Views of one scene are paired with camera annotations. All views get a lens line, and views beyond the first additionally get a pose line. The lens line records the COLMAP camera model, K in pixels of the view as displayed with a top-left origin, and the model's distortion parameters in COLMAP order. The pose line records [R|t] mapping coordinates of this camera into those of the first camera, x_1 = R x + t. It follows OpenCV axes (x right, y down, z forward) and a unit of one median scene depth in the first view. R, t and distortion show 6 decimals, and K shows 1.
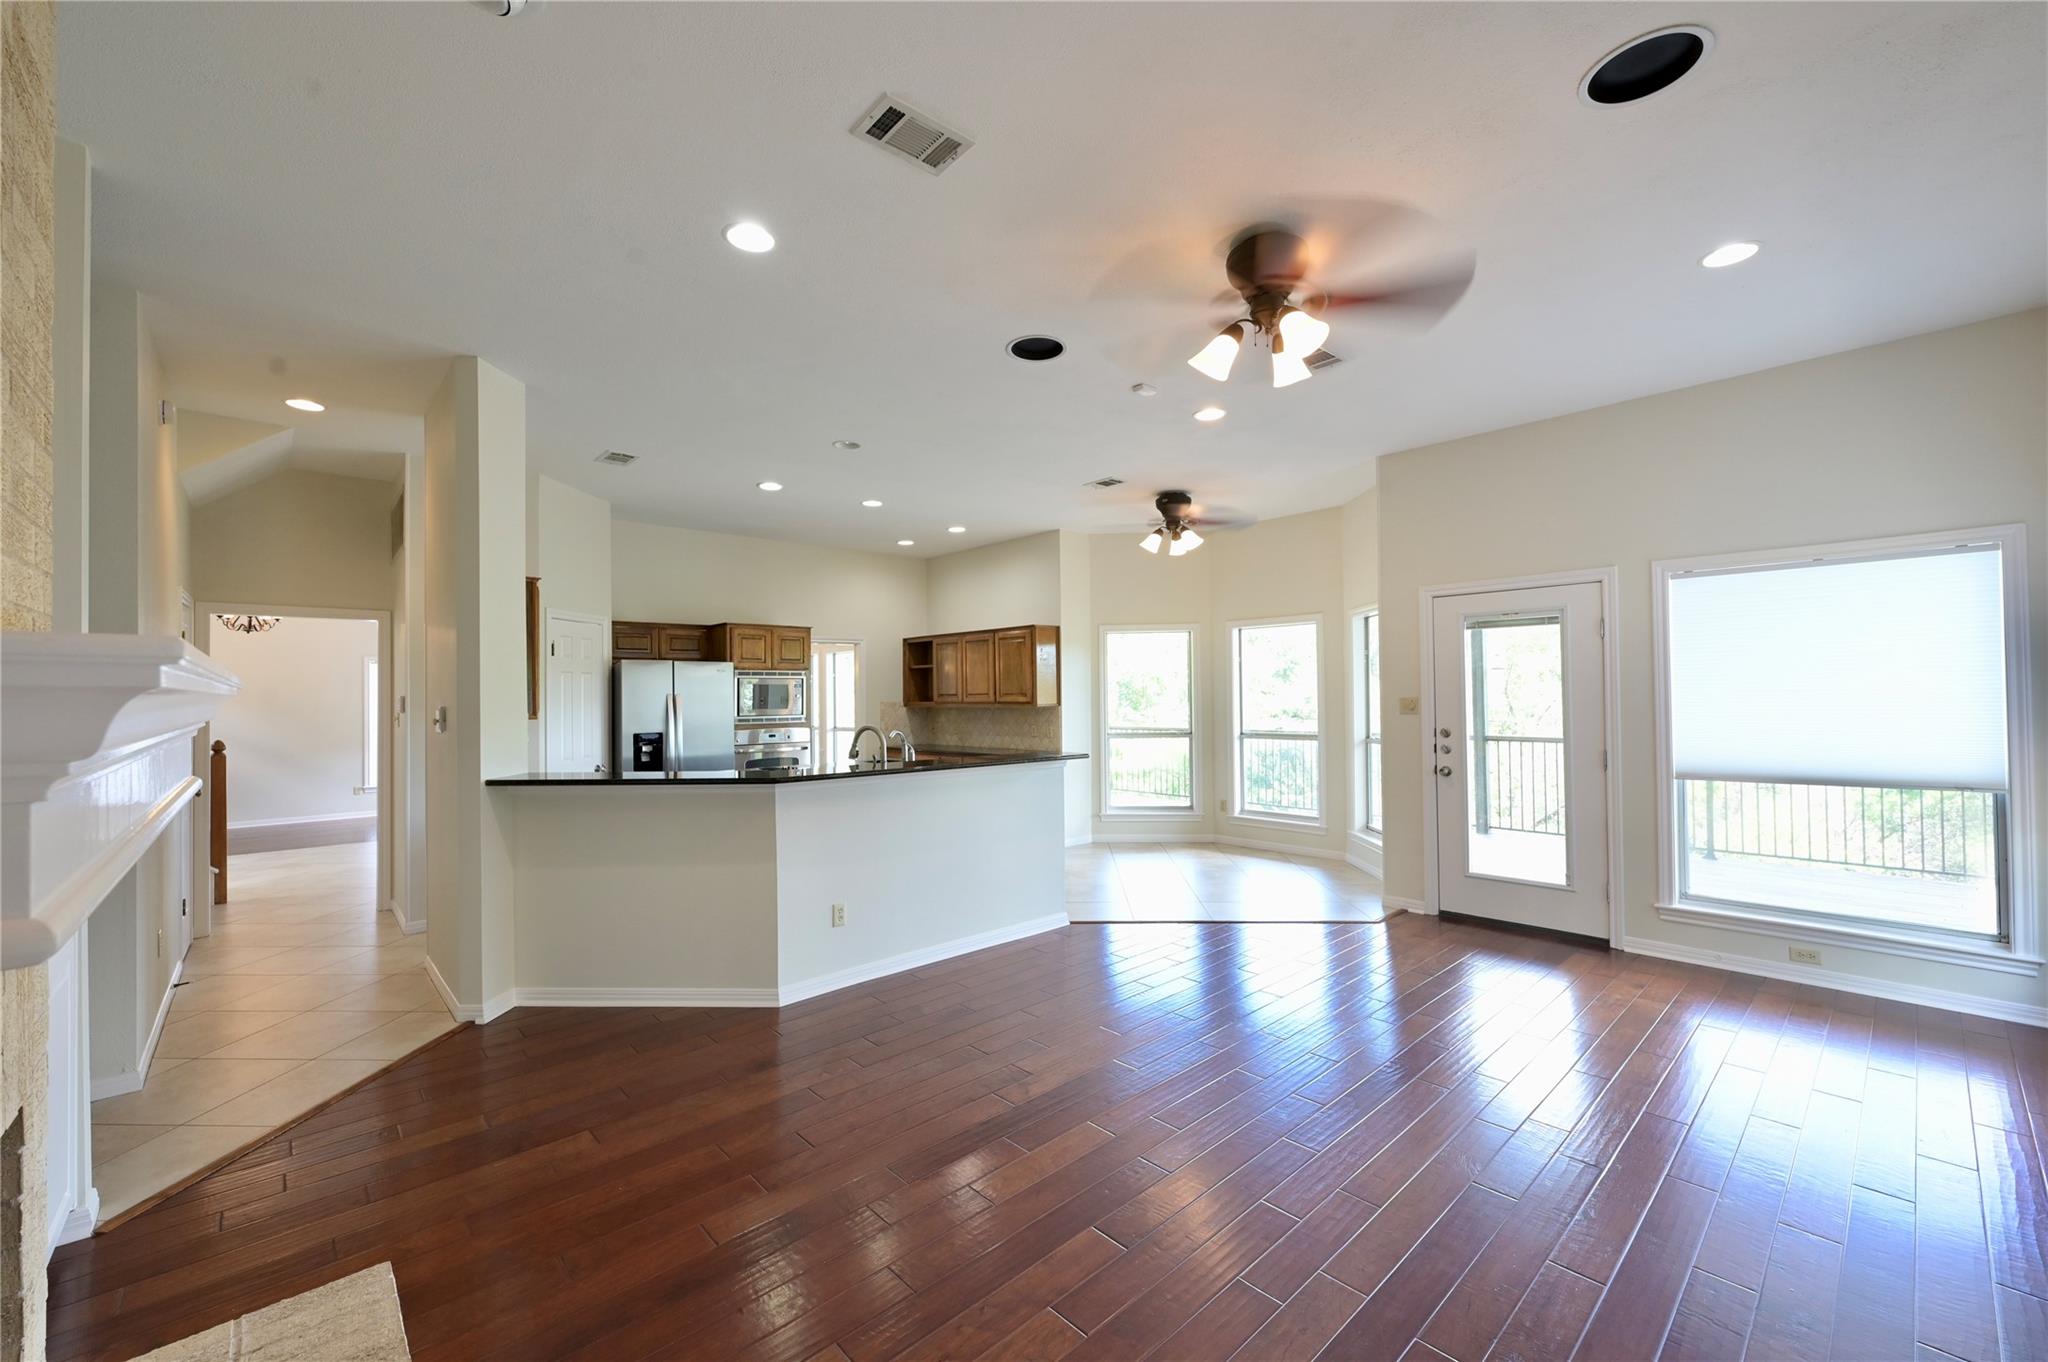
lens RADIAL K [[815.6, 0, 1014.7], [0, 815.6, 691.1], [0, 0, 1]] dist [-0.000066, 0.000000]
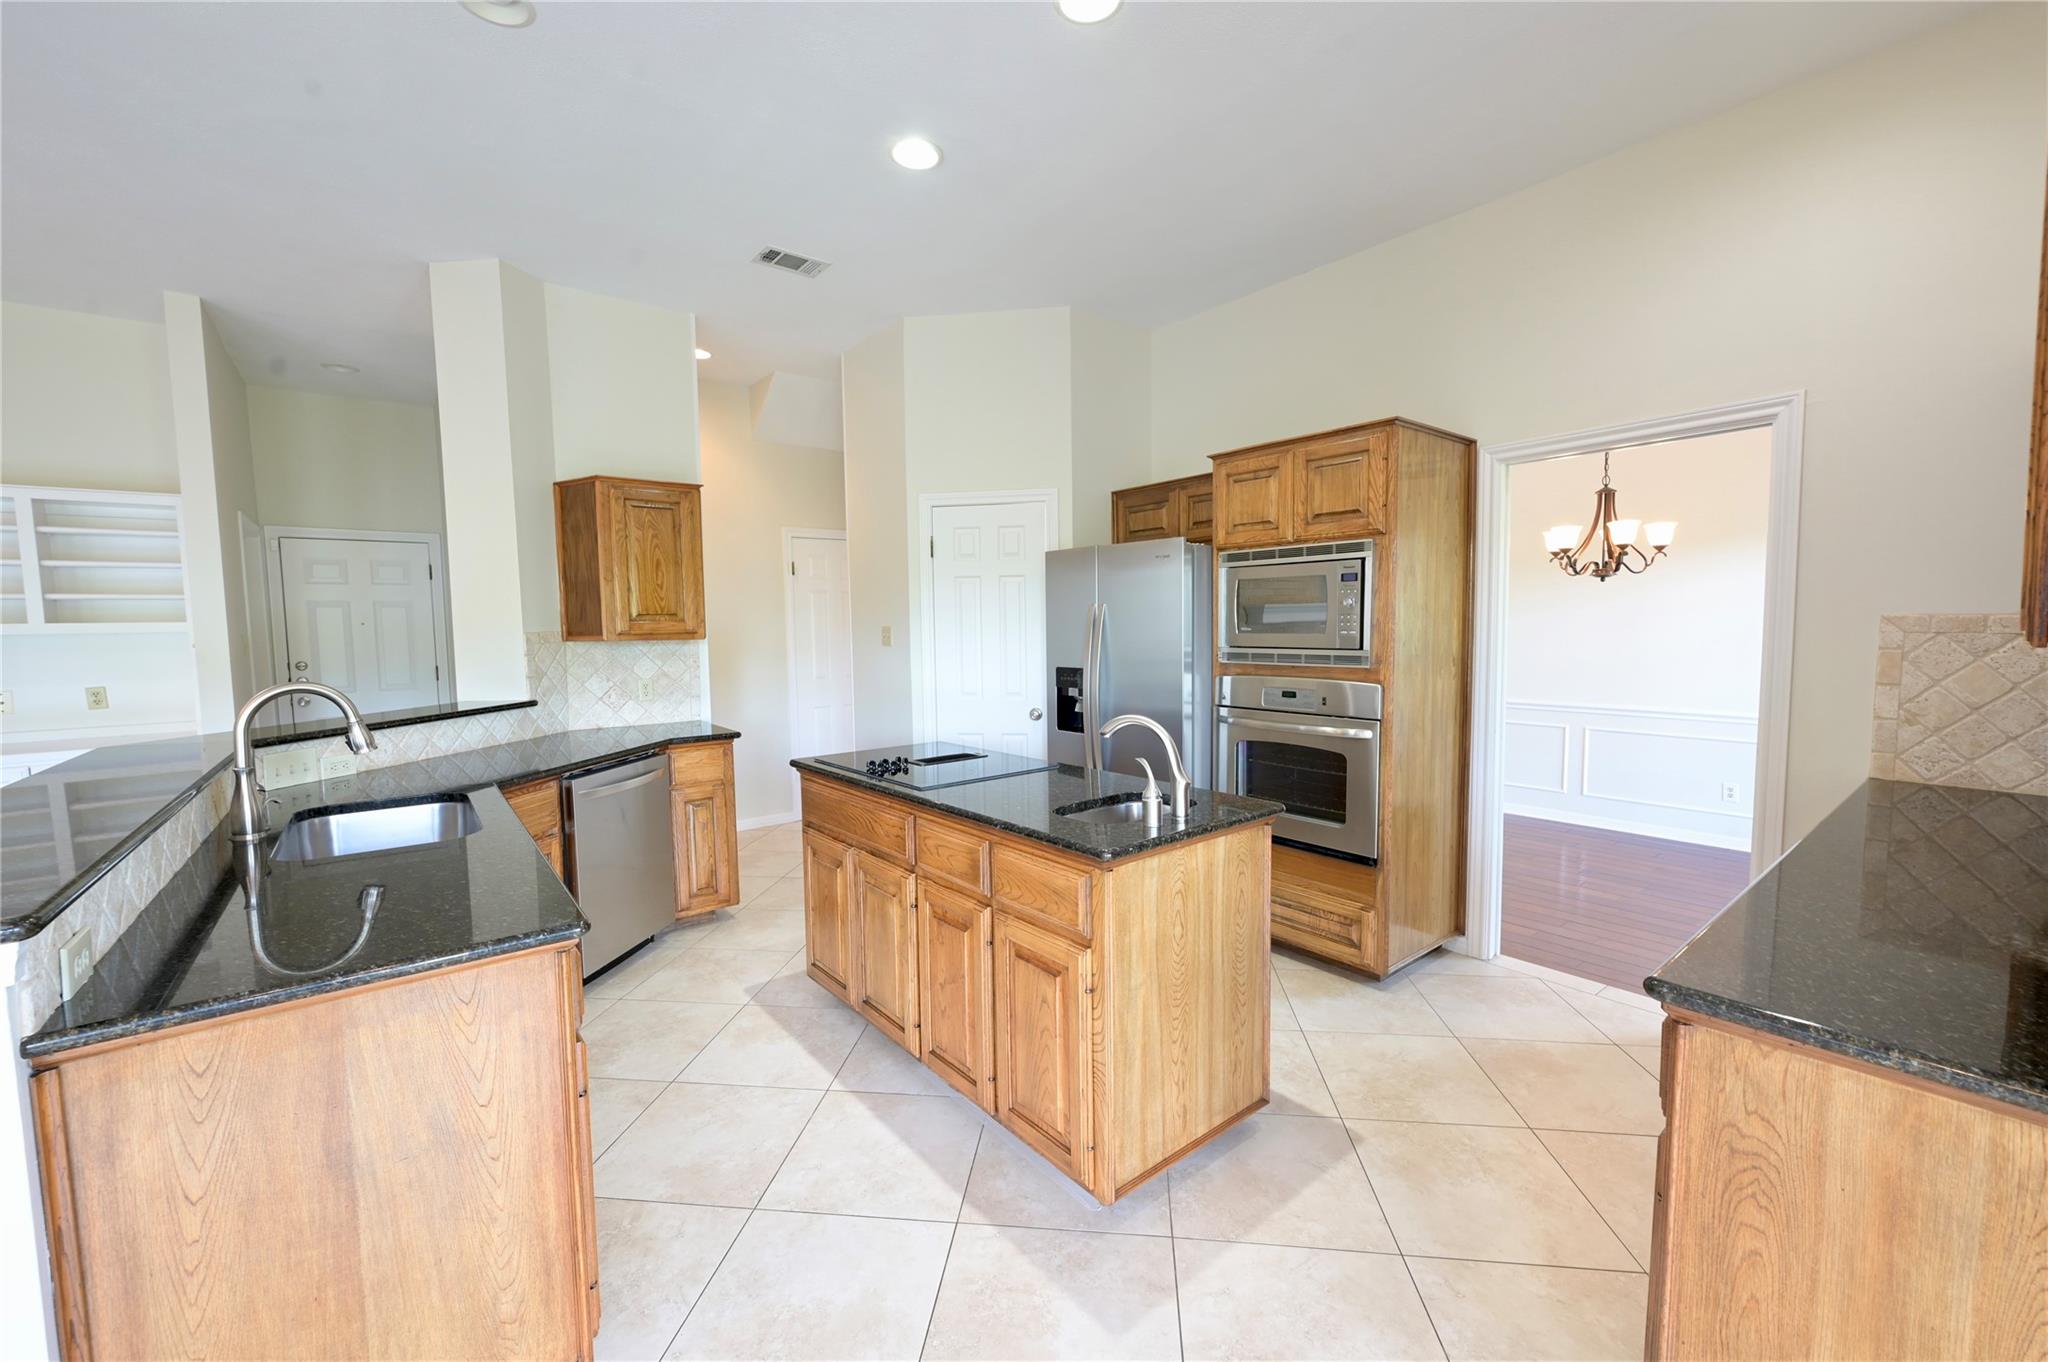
lens RADIAL K [[820.8, 0, 1033.4], [0, 820.8, 680.7], [0, 0, 1]] dist [-0.001518, -0.000268]
pose [[-0.072698, 0.073444, -0.994646, 0.139309], [0.018219, 0.997216, 0.072302, 0.011556], [0.997188, -0.012866, -0.073834, 0.868624]]
